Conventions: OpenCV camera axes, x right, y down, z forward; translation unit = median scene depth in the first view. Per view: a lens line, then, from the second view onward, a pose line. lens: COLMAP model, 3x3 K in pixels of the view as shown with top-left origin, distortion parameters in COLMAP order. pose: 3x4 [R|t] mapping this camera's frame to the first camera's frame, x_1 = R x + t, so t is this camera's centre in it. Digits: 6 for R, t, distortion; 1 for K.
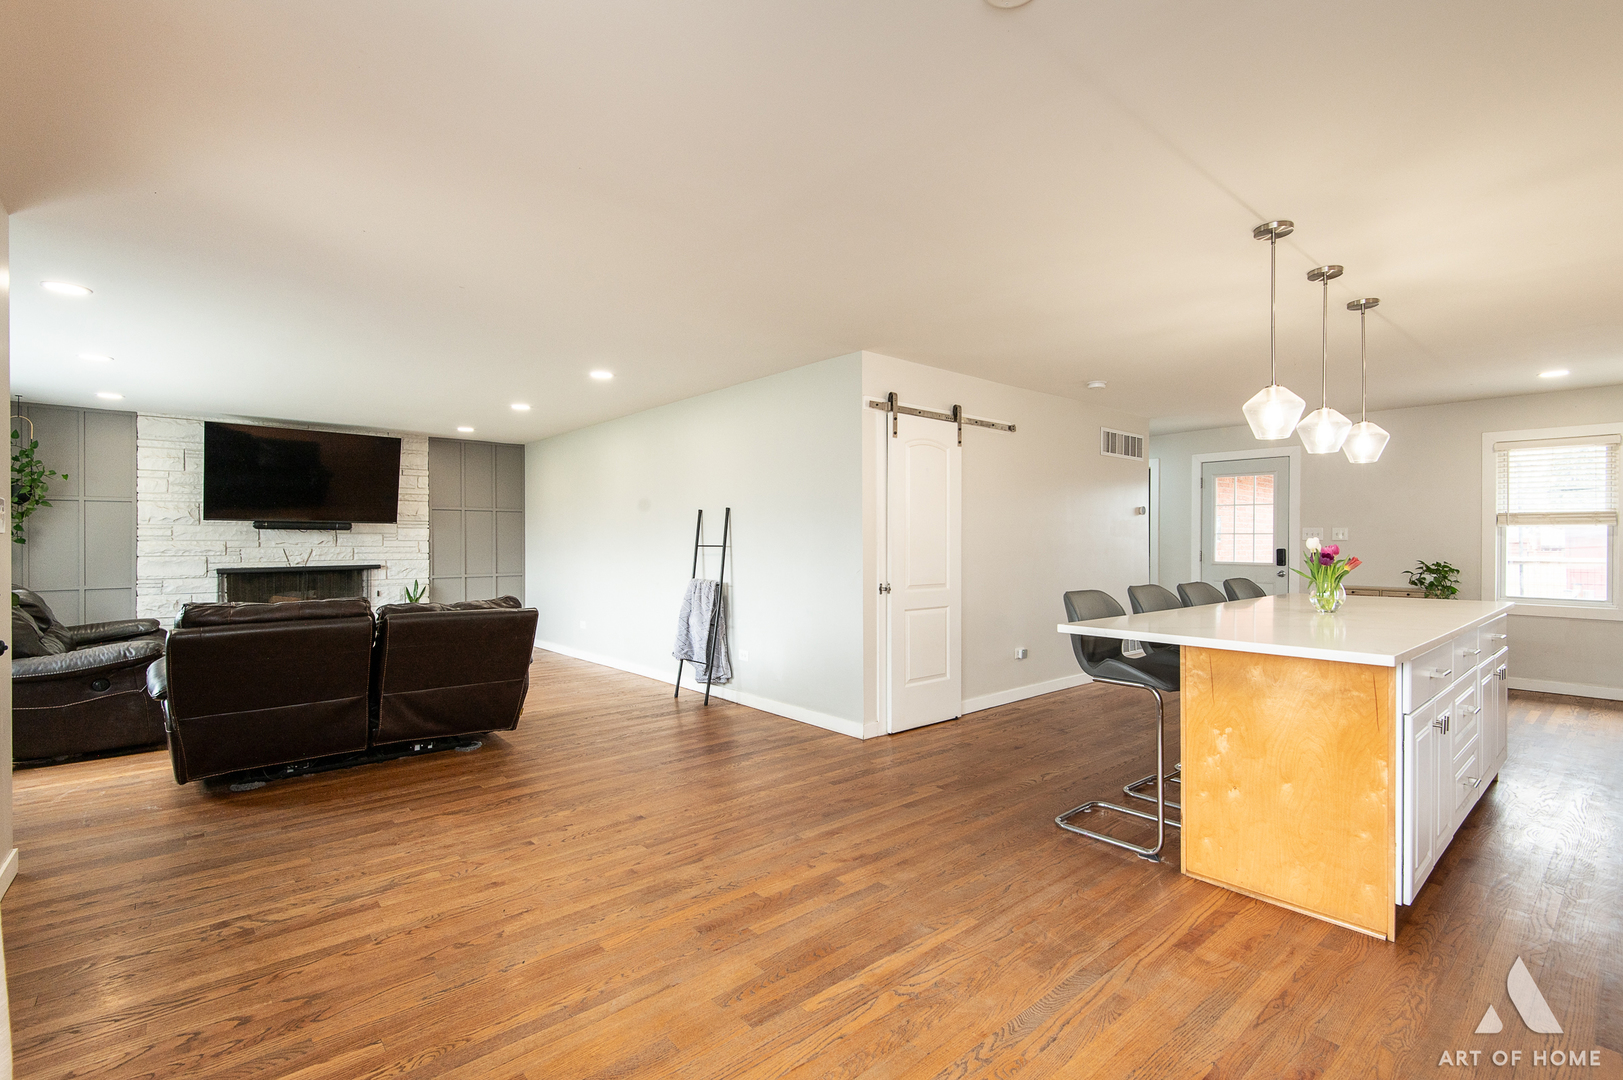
lens RADIAL K [[732.4, 0, 805.8], [0, 732.4, 541.5], [0, 0, 1]] dist [0.015595, -0.005509]
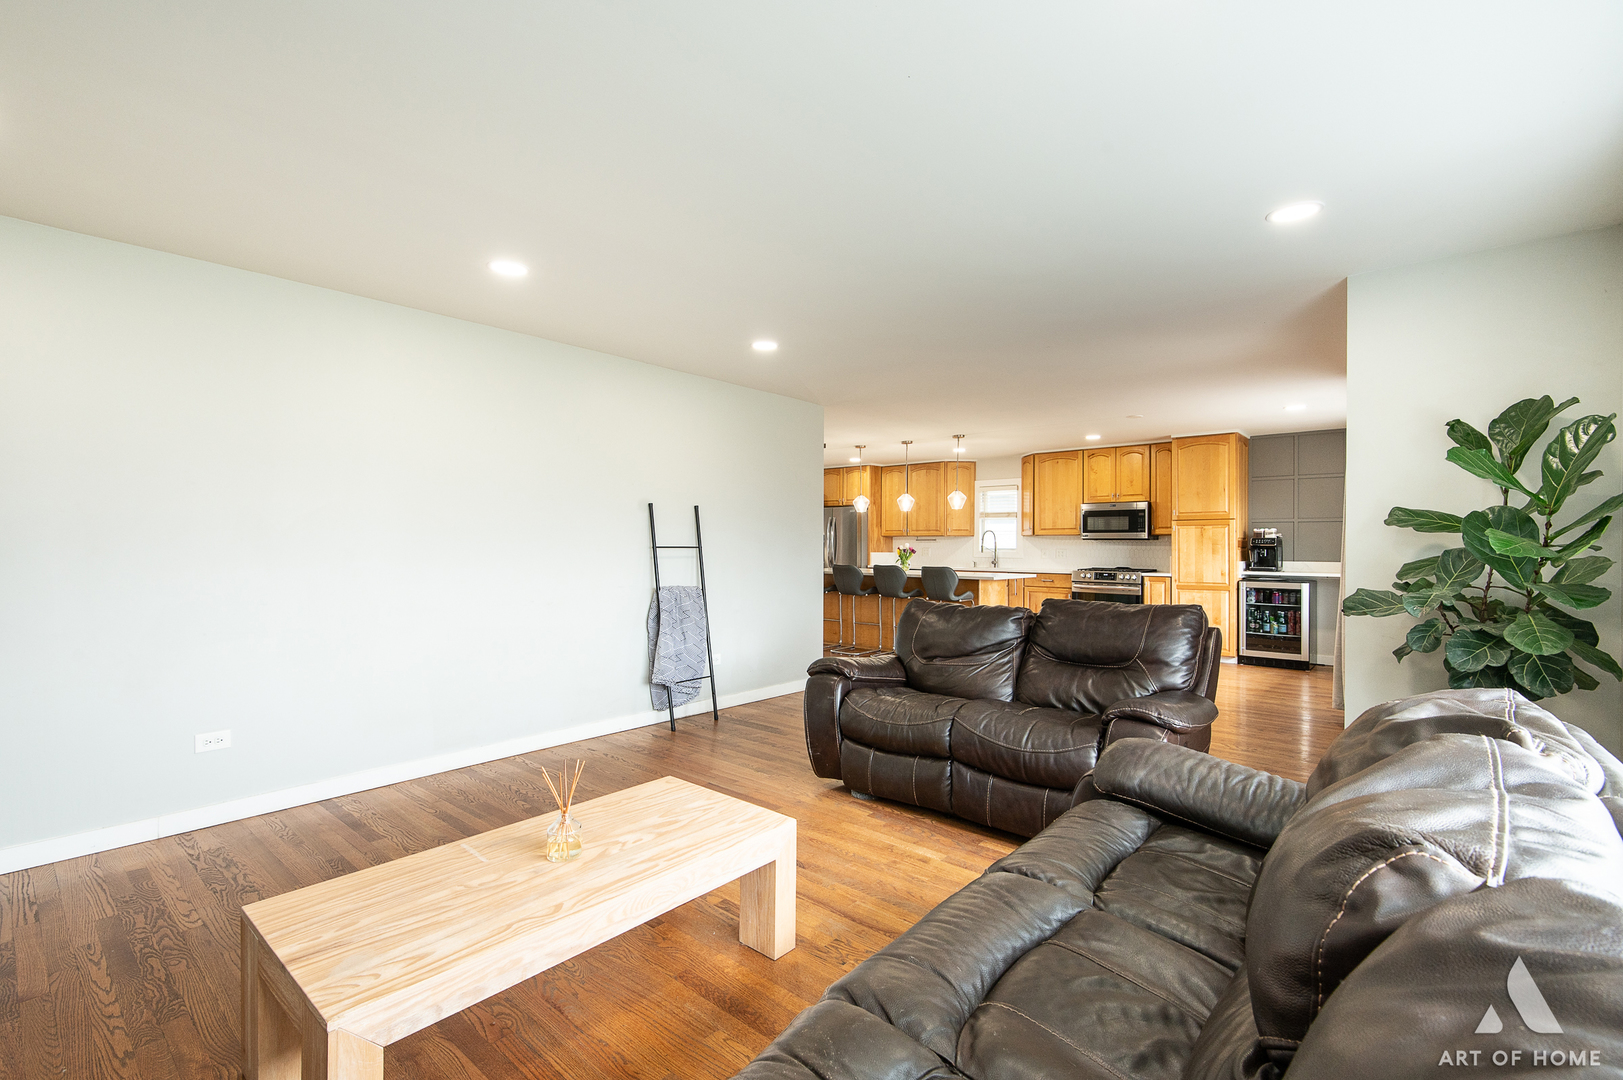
lens RADIAL K [[732.4, 0, 812.4], [0, 732.4, 542.3], [0, 0, 1]] dist [0.015595, -0.005509]
pose [[-0.146413, 0.002029, 0.989221, -1.005803], [-0.004999, 0.999984, -0.002791, 0.000743], [-0.989211, -0.005353, -0.146401, 0.952260]]
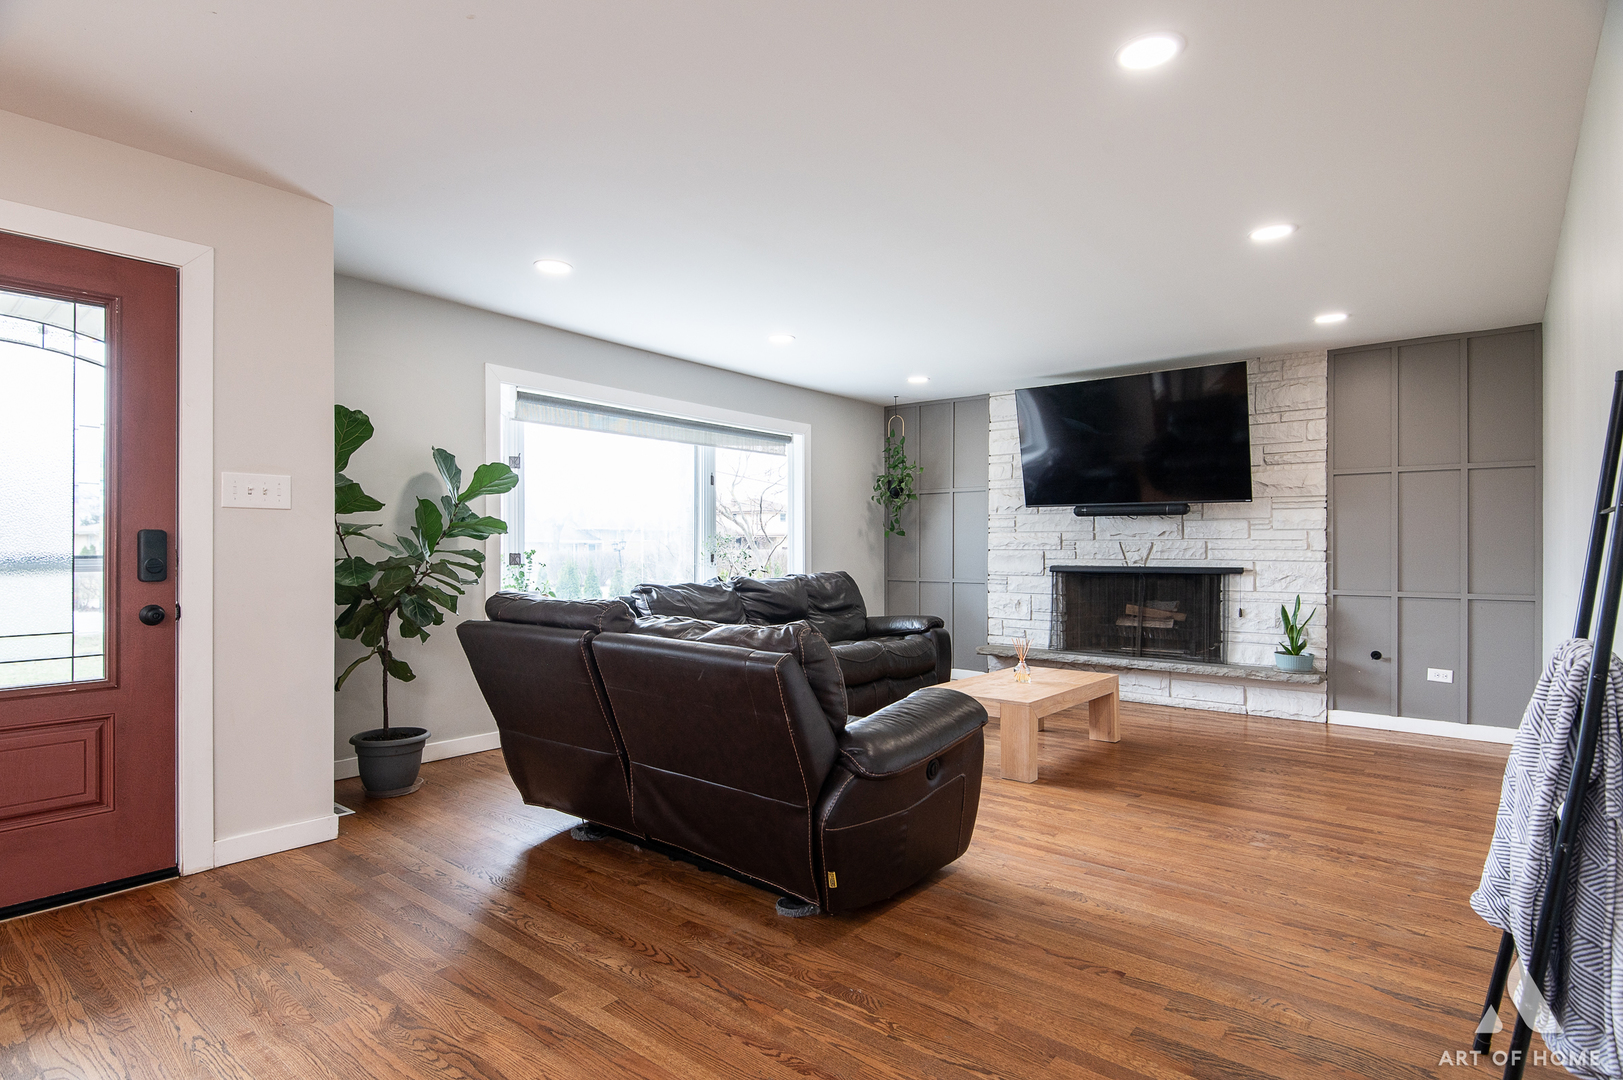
lens RADIAL K [[847.8, 0, 813.4], [0, 847.8, 541.0], [0, 0, 1]] dist [0.007481, -0.005053]
pose [[0.181264, -0.006477, -0.983413, 0.103257], [-0.000484, 0.999978, -0.006676, 0.018361], [0.983434, 0.001686, 0.181256, 0.683008]]
